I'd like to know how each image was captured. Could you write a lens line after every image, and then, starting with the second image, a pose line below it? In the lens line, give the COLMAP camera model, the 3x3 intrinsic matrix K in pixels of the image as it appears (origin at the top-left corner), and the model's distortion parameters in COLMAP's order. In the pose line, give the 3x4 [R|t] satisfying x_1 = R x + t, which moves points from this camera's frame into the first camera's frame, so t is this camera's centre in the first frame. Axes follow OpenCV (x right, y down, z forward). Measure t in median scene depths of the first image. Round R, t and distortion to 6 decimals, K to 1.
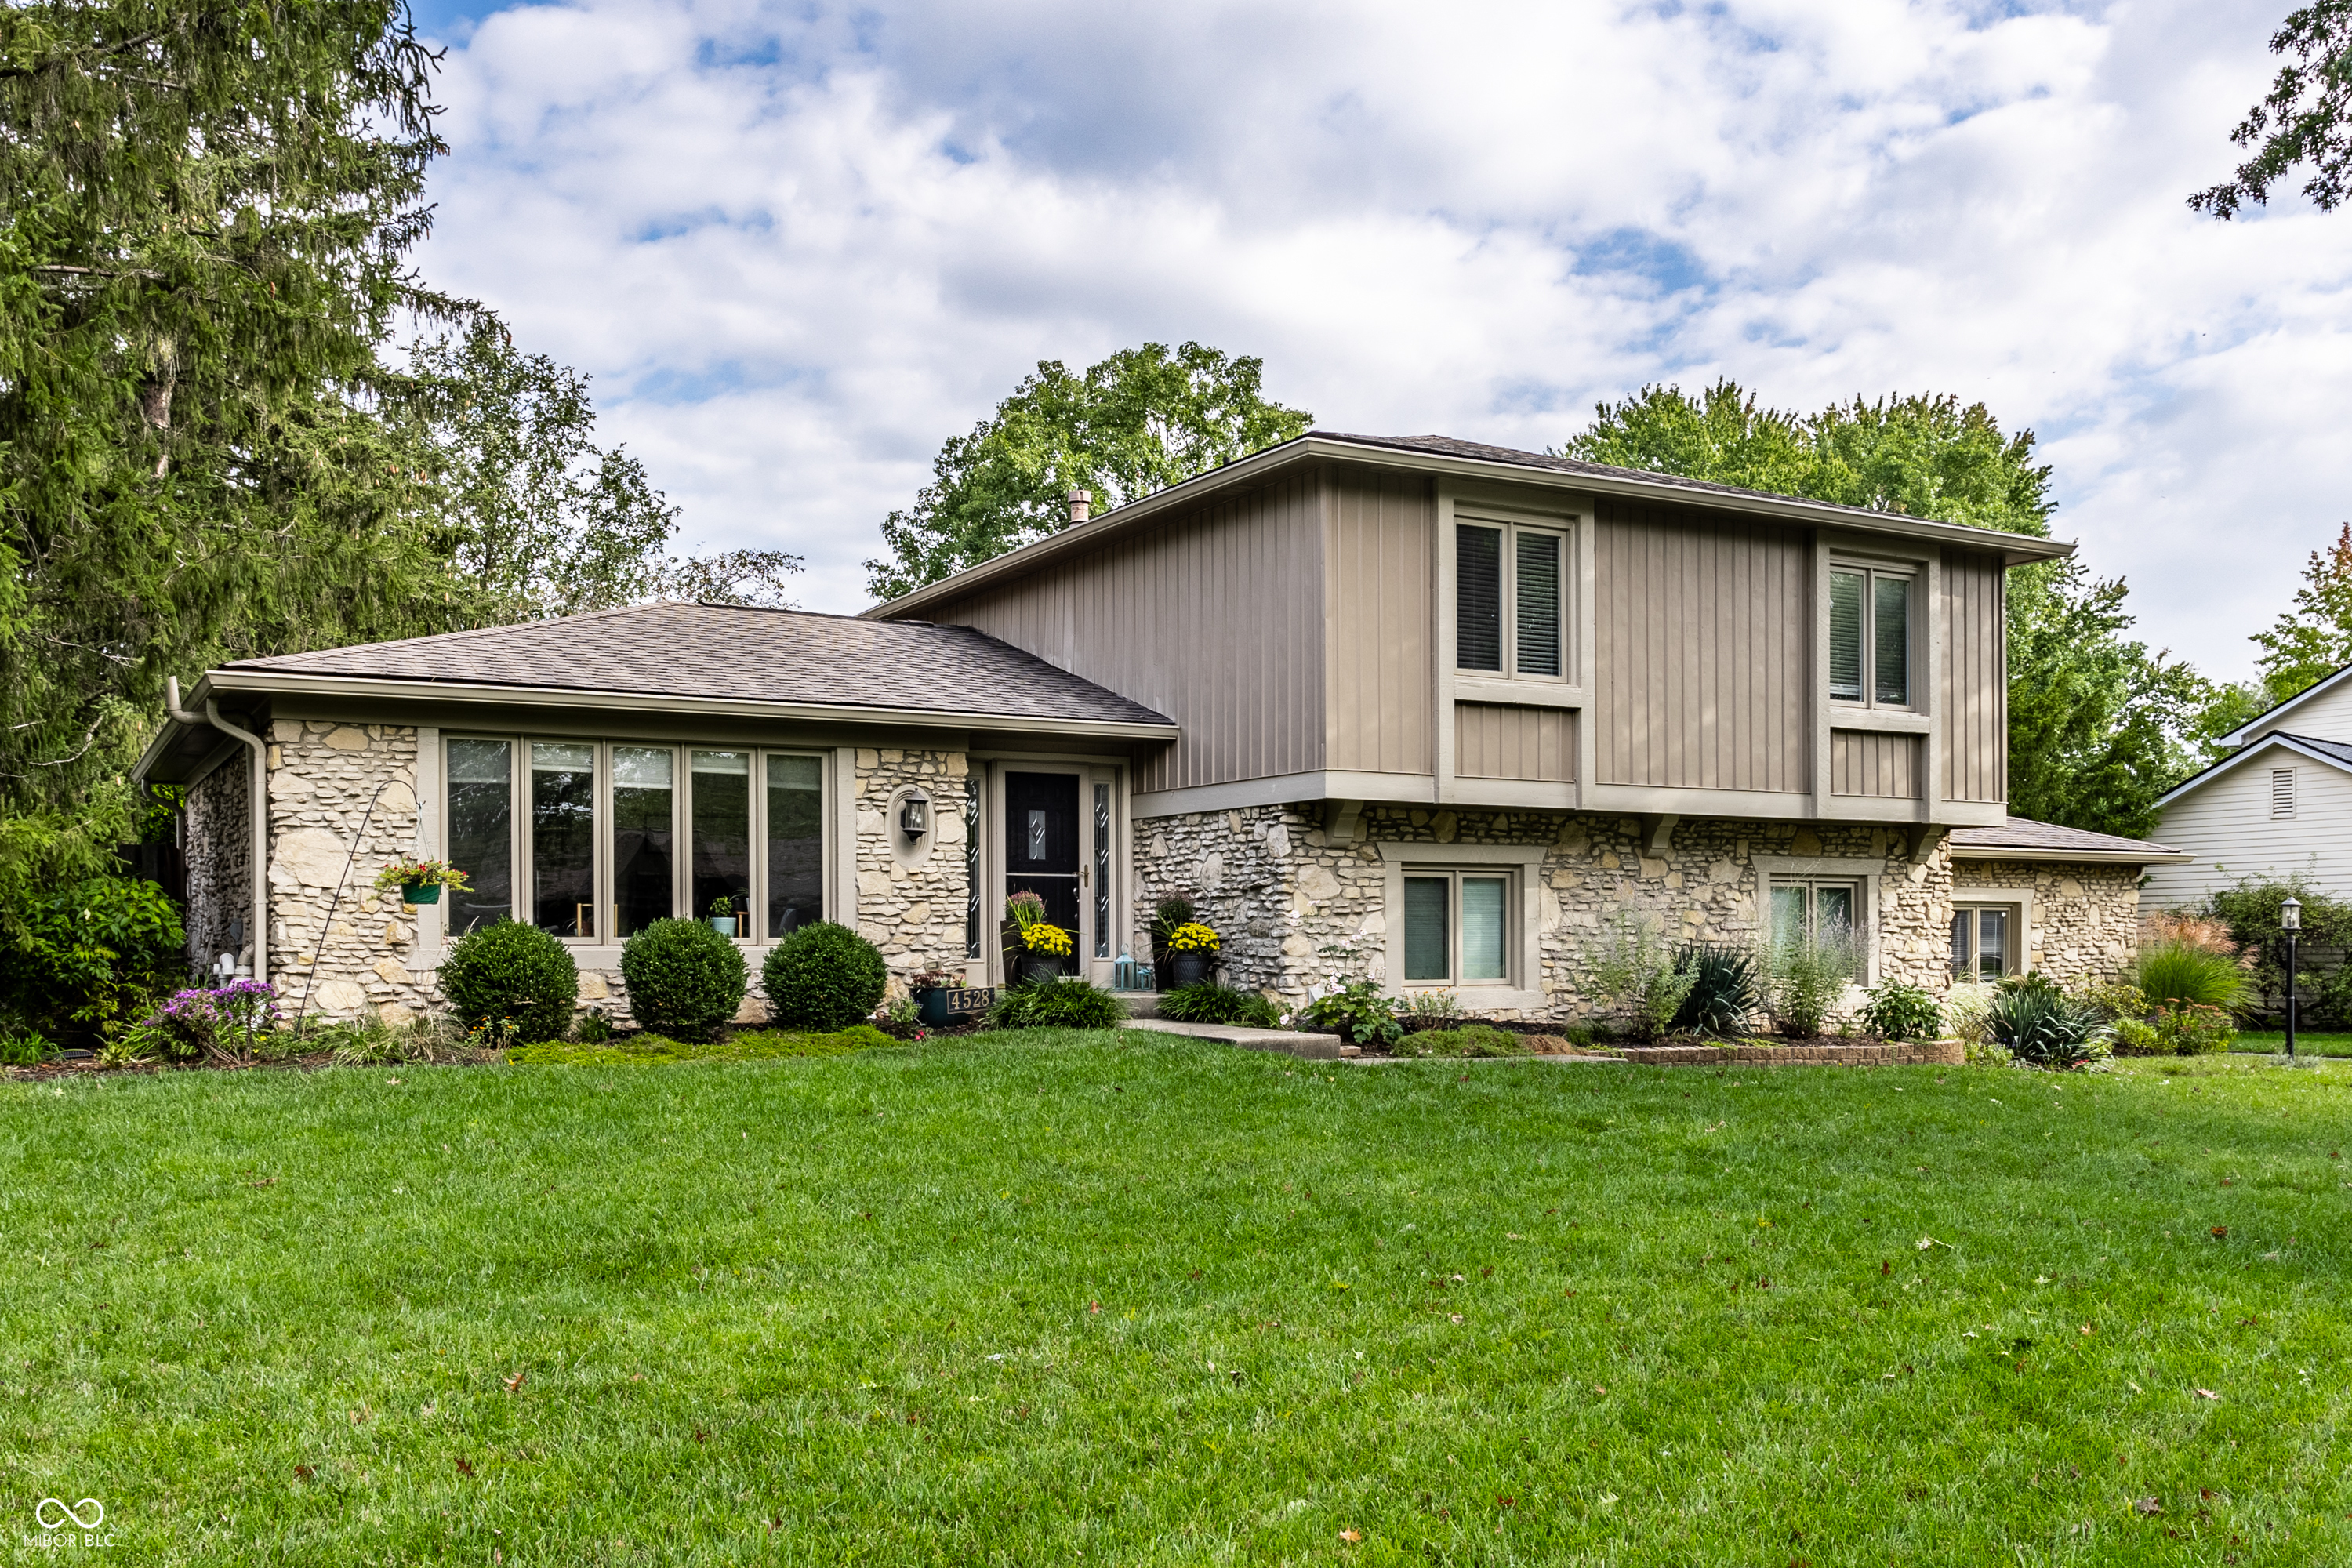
lens RADIAL K [[2089.6, 0, 1176.0], [0, 2089.6, 784.0], [0, 0, 1]] dist [-0.064918, 0.000341]
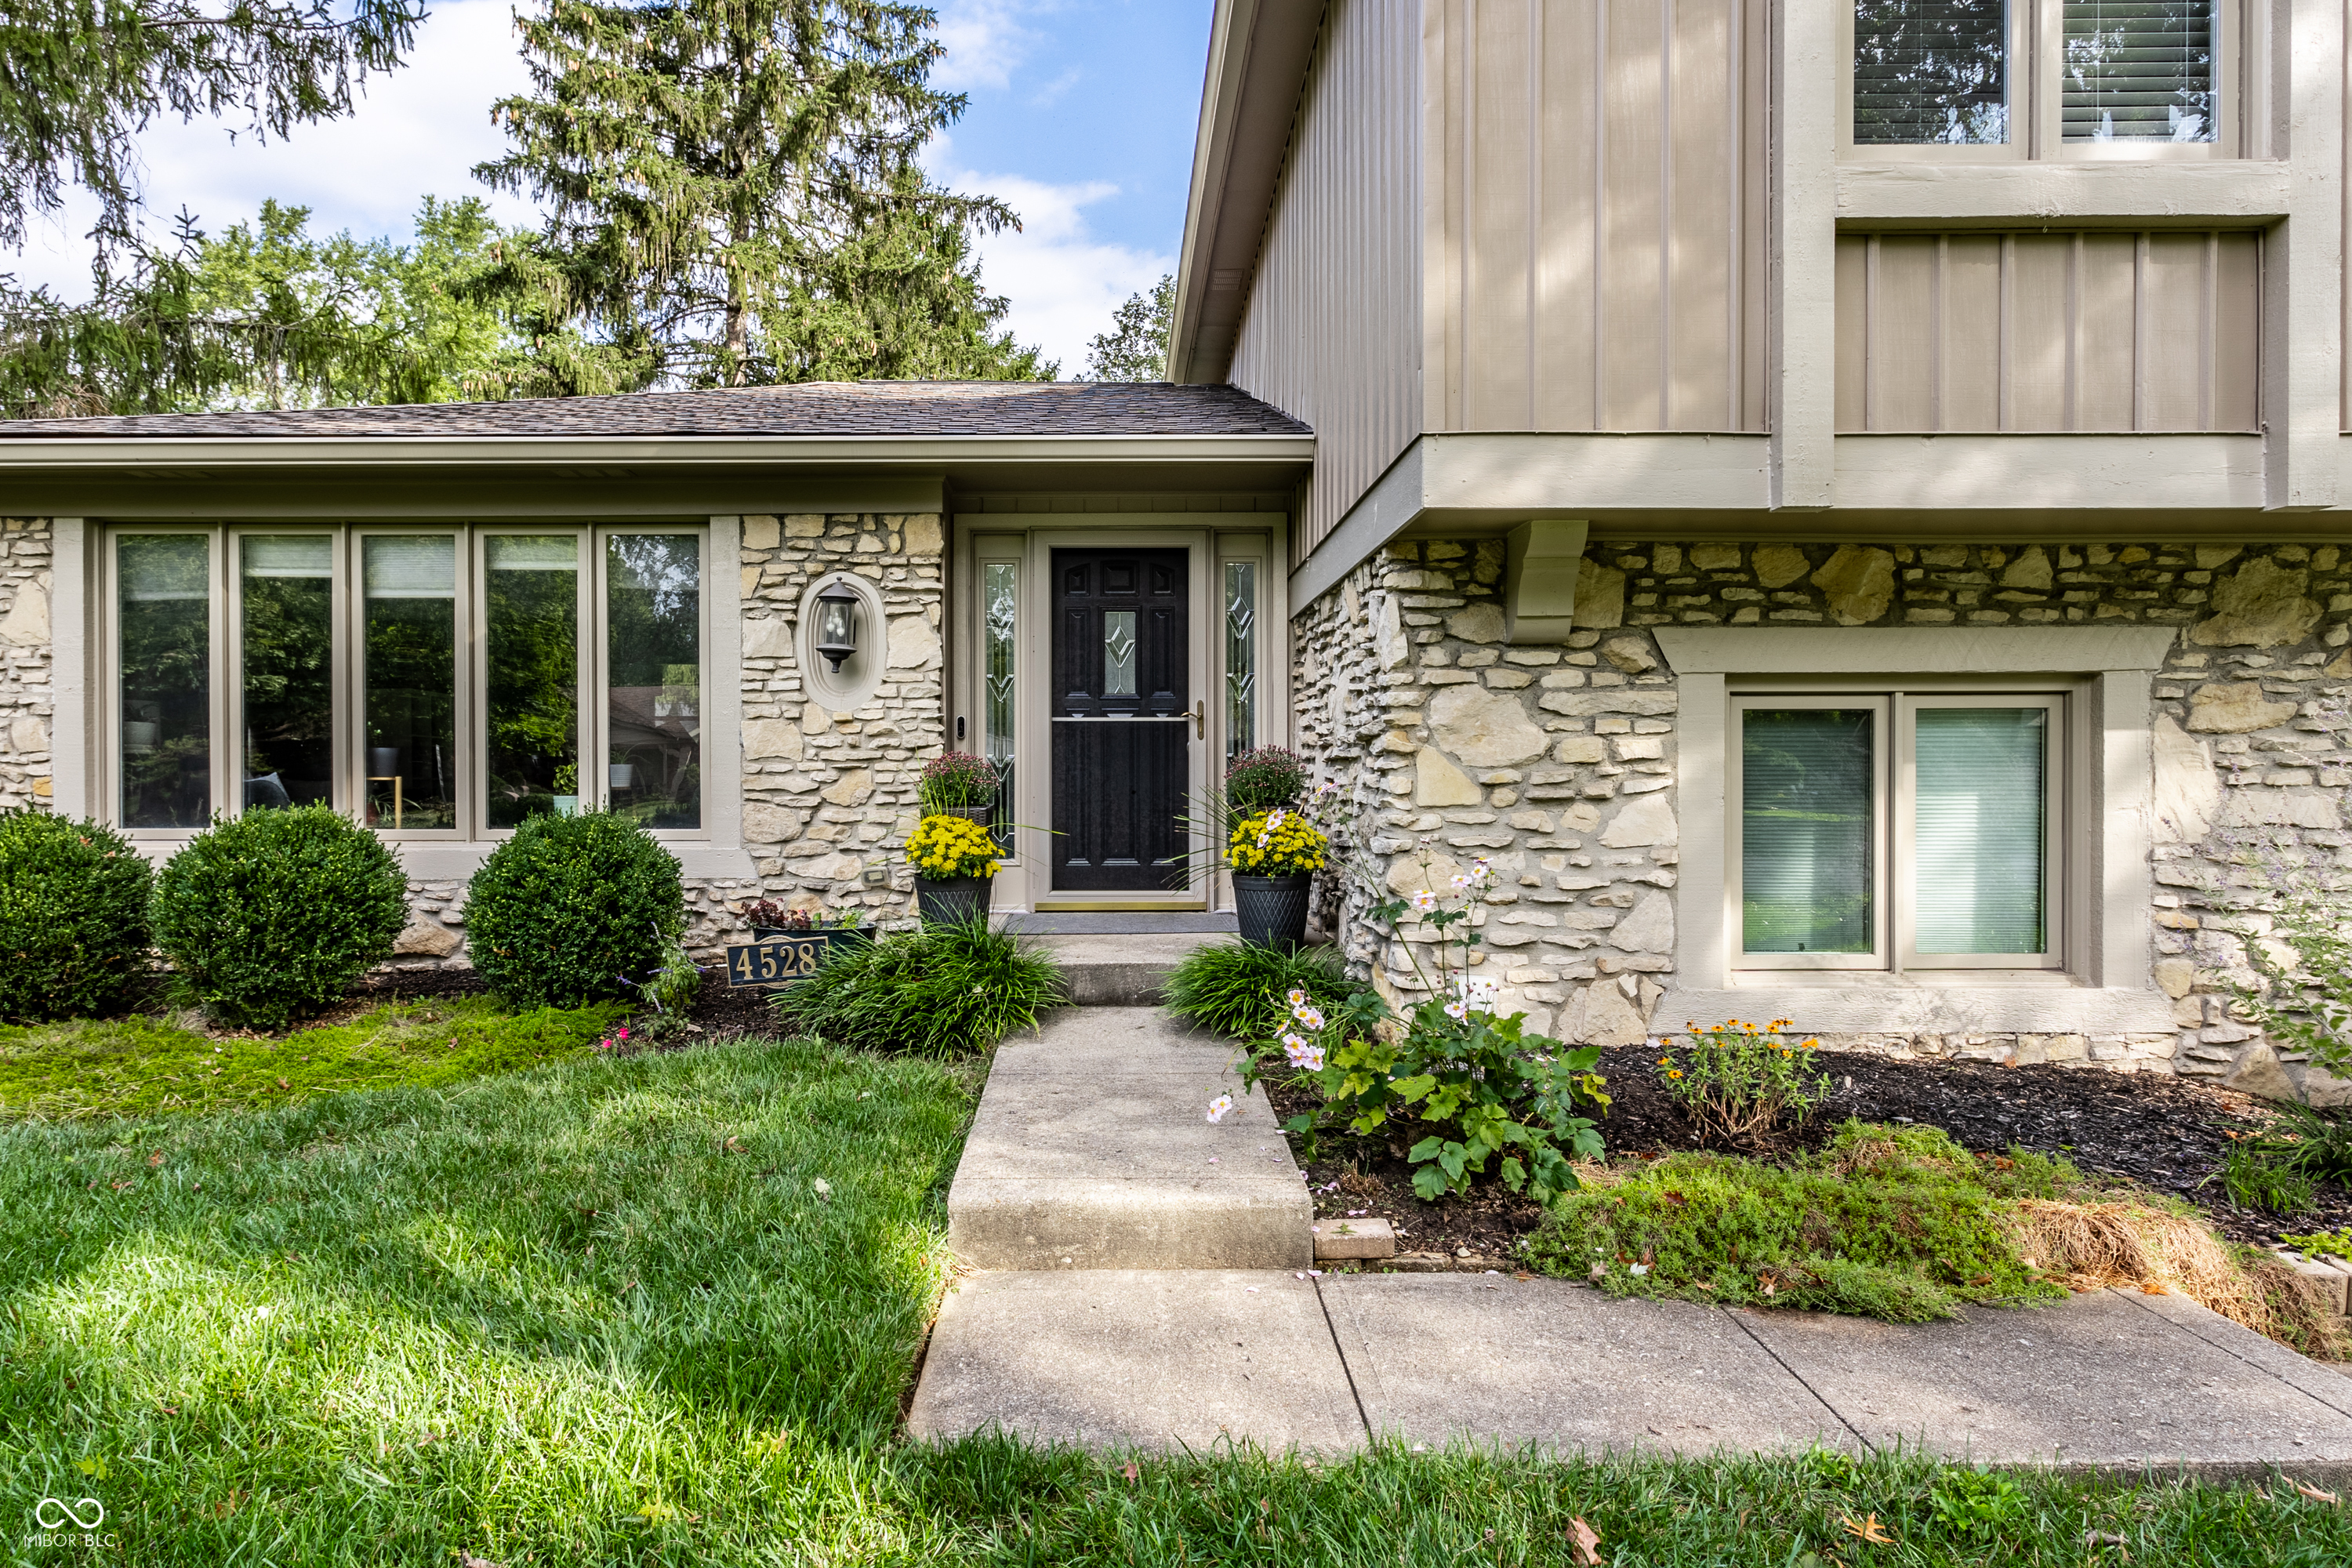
lens RADIAL K [[1428.1, 0, 1086.5], [0, 1428.1, 753.9], [0, 0, 1]] dist [-0.002273, 0.002414]
pose [[0.866575, -0.005425, -0.499017, 0.138520], [0.038425, 0.997698, 0.055882, 0.032216], [0.497565, -0.067601, 0.864788, 0.685368]]
